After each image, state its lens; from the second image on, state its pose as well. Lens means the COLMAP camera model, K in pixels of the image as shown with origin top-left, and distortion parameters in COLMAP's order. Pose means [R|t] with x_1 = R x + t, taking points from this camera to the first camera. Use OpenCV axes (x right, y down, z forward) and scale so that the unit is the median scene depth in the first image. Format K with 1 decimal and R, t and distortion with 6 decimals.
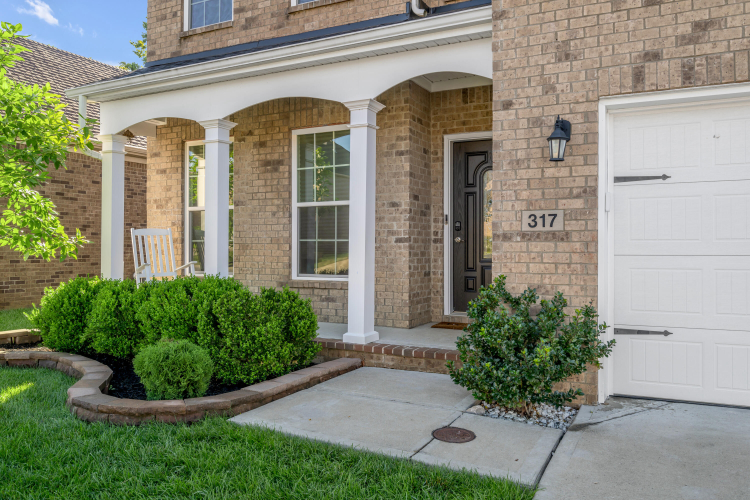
lens RADIAL K [[576.0, 0, 375.0], [0, 576.0, 250.0], [0, 0, 1]] dist [-0.009849, -0.004990]
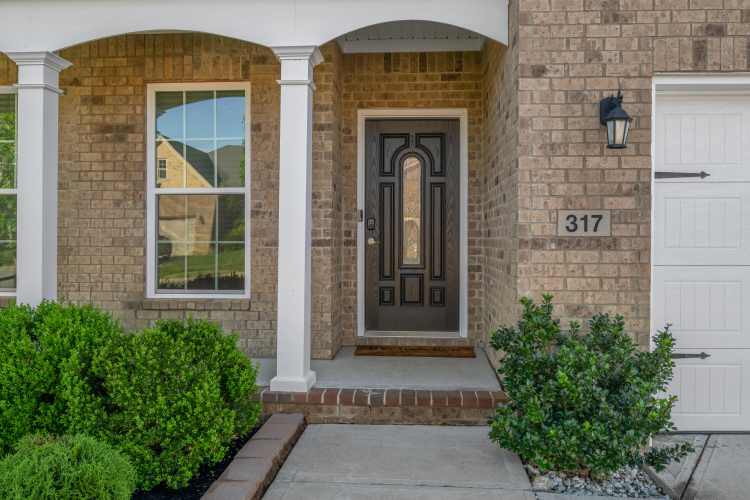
lens RADIAL K [[599.5, 0, 373.3], [0, 599.5, 244.8], [0, 0, 1]] dist [-0.014015, -0.003994]
pose [[0.915499, -0.002242, 0.402314, -0.290765], [0.001069, 0.999994, 0.003141, -0.023806], [-0.402319, -0.002445, 0.915496, 0.357819]]
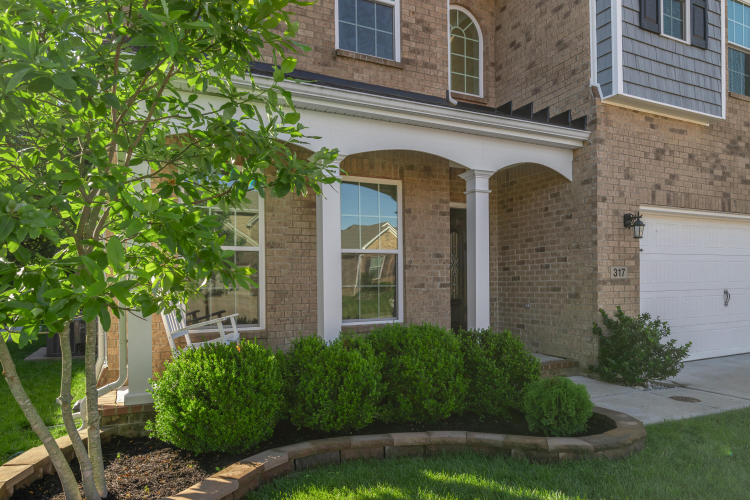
lens RADIAL K [[506.0, 0, 375.5], [0, 506.0, 296.9], [0, 0, 1]] dist [-0.004290, -0.000817]
pose [[0.590508, -0.025267, 0.806636, -1.269606], [0.020768, 0.999655, 0.016110, -0.017907], [-0.806765, 0.007239, 0.590828, 0.683515]]
